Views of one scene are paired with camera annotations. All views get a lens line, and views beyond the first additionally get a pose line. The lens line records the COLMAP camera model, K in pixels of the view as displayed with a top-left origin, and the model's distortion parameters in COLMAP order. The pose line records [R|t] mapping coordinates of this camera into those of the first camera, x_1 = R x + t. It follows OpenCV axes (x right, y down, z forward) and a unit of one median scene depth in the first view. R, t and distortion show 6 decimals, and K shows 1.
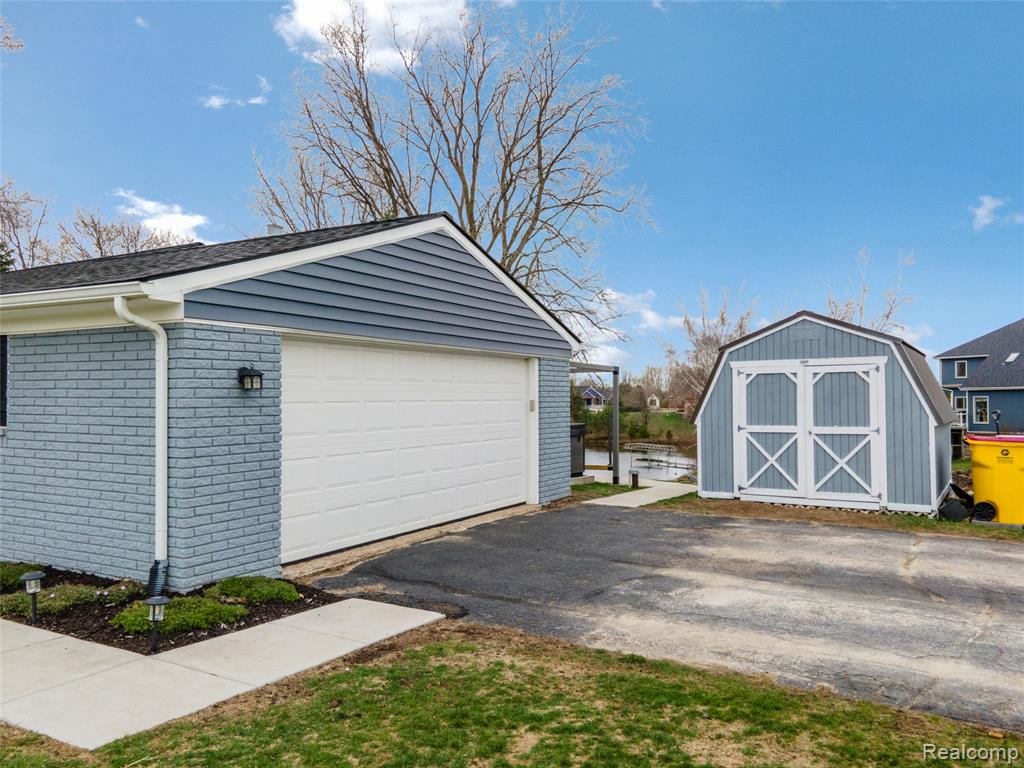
lens RADIAL K [[761.6, 0, 502.8], [0, 761.6, 409.7], [0, 0, 1]] dist [0.020674, -0.002387]
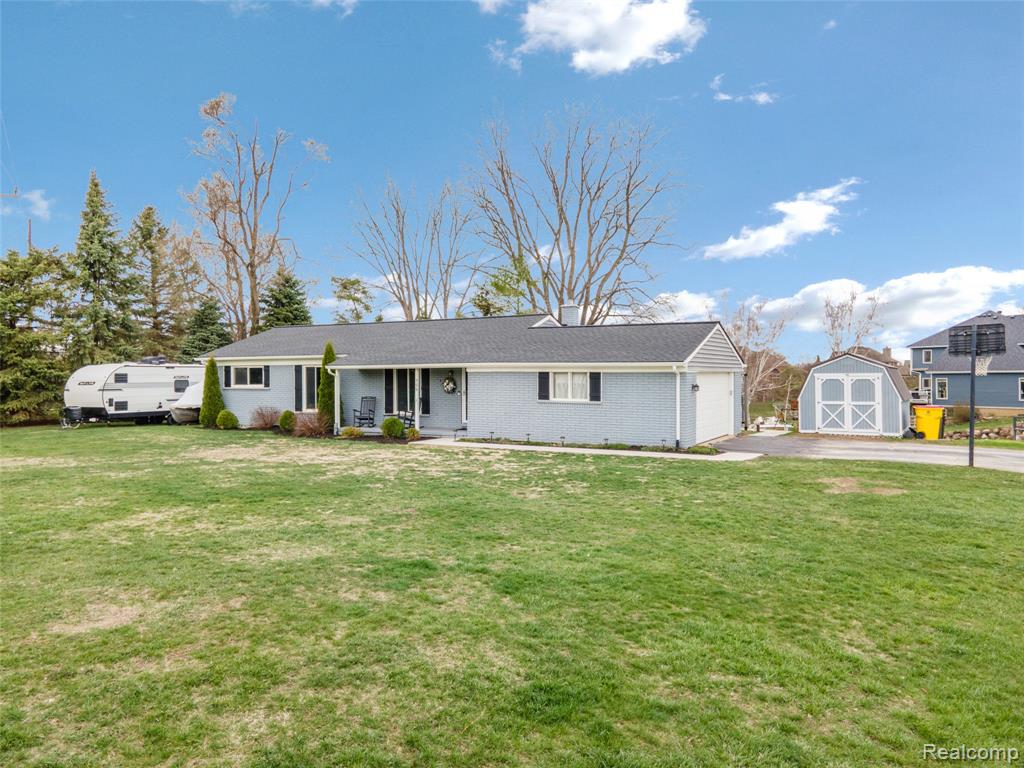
lens RADIAL K [[761.6, 0, 509.4], [0, 761.6, 381.9], [0, 0, 1]] dist [0.020674, -0.002387]
pose [[0.999496, 0.000645, 0.031726, -0.742206], [-0.000519, 0.999992, -0.003958, -0.029950], [-0.031728, 0.003940, 0.999489, -1.362324]]
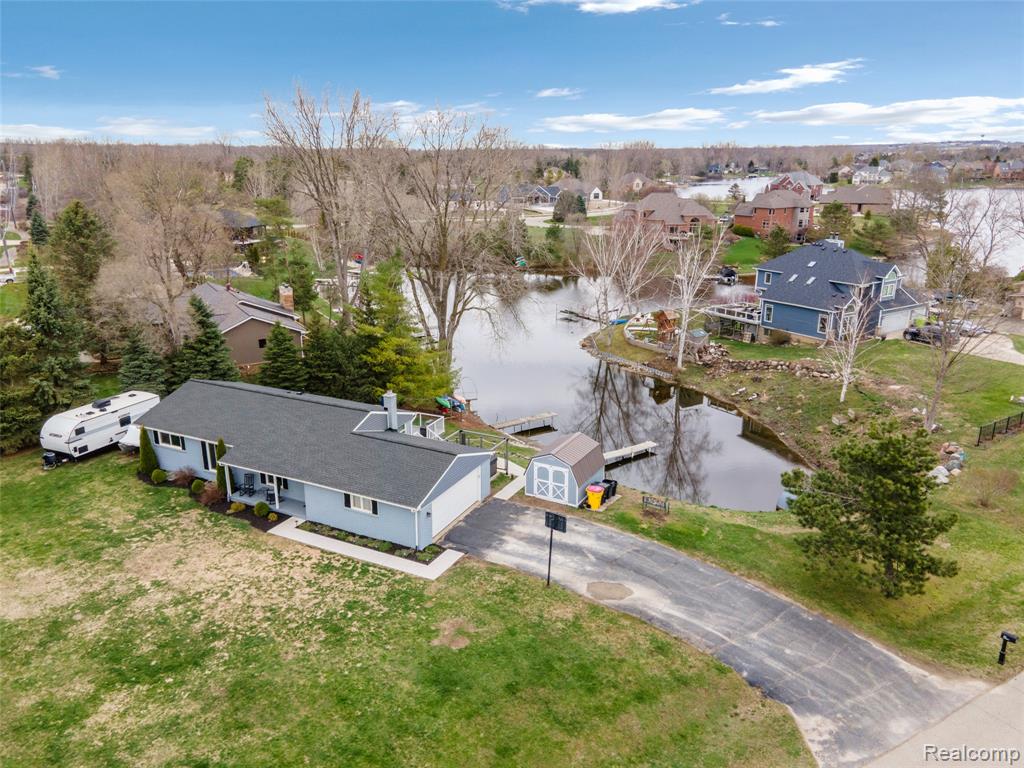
lens RADIAL K [[761.6, 0, 519.3], [0, 761.6, 382.1], [0, 0, 1]] dist [0.020674, -0.002387]
pose [[0.996701, -0.014682, 0.079819, -0.057513], [-0.008578, 0.958936, 0.283492, -1.564345], [-0.080703, -0.283241, 0.955647, -2.531110]]
